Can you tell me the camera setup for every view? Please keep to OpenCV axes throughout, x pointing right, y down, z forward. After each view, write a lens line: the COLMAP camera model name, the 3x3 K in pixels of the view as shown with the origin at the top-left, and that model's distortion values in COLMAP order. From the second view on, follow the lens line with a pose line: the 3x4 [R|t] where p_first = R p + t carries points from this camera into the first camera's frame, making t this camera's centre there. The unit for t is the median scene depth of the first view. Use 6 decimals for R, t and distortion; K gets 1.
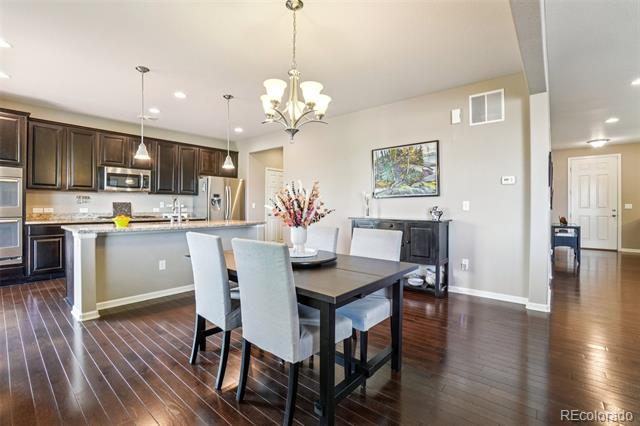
lens RADIAL K [[289.6, 0, 317.4], [0, 289.6, 208.0], [0, 0, 1]] dist [-0.059995, 0.020389]
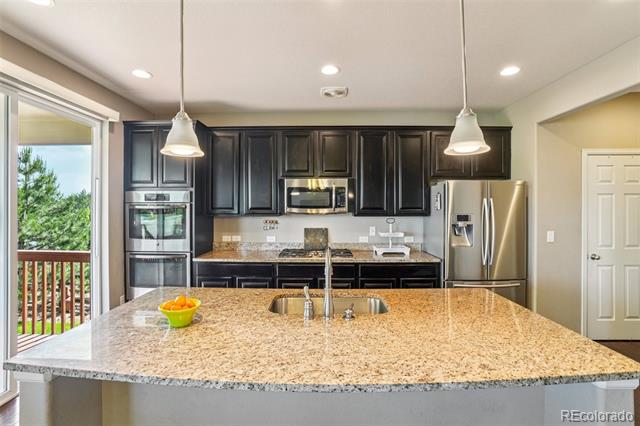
lens RADIAL K [[289.6, 0, 317.4], [0, 289.6, 208.0], [0, 0, 1]] dist [-0.059995, 0.020389]
pose [[0.637797, -0.003941, -0.770195, -0.156045], [-0.001439, 0.999979, -0.006308, -0.068911], [0.770203, 0.005131, 0.637778, 0.590542]]
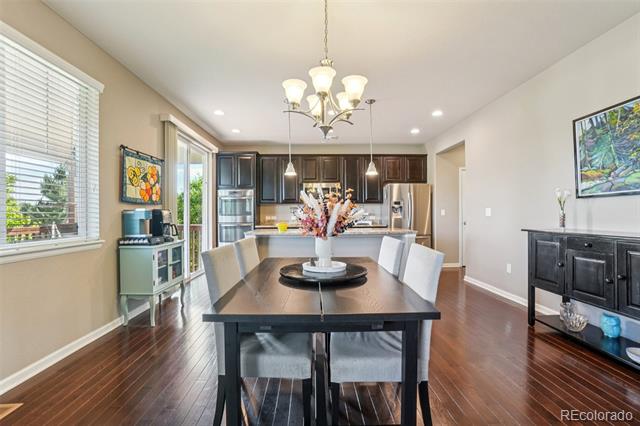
lens RADIAL K [[289.6, 0, 317.4], [0, 289.6, 208.0], [0, 0, 1]] dist [-0.059995, 0.020389]
pose [[0.668935, -0.023850, -0.742938, 0.235712], [0.004891, 0.999605, -0.027685, 0.000046], [0.743305, 0.014886, 0.668787, 0.176670]]
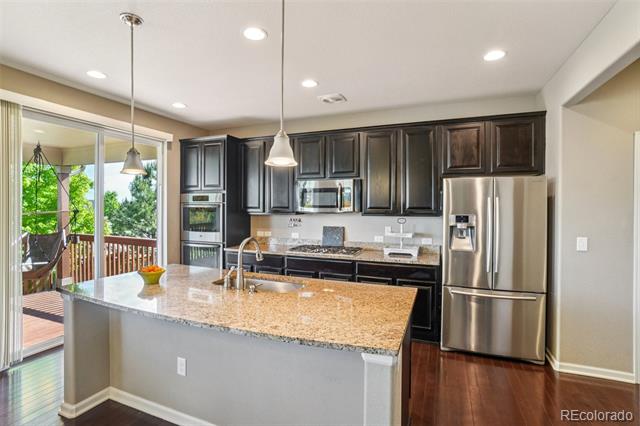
lens RADIAL K [[306.6, 0, 318.3], [0, 306.6, 210.5], [0, 0, 1]] dist [-0.030049, 0.000330]
pose [[0.317884, 0.003641, -0.948123, 0.049635], [-0.009786, 0.999952, 0.000559, -0.065771], [0.948079, 0.009101, 0.317904, 0.760233]]
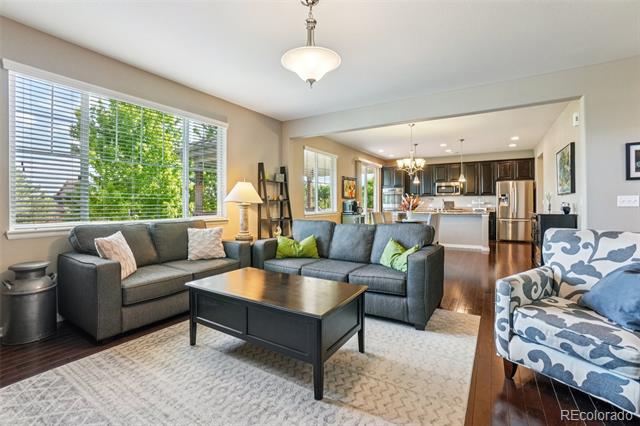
lens RADIAL K [[289.6, 0, 317.4], [0, 289.6, 208.0], [0, 0, 1]] dist [-0.059995, 0.020389]
pose [[0.150594, 0.010805, -0.988537, 1.040938], [-0.003521, 0.999940, 0.010393, 0.007281], [0.988589, 0.001915, 0.150623, -0.101076]]
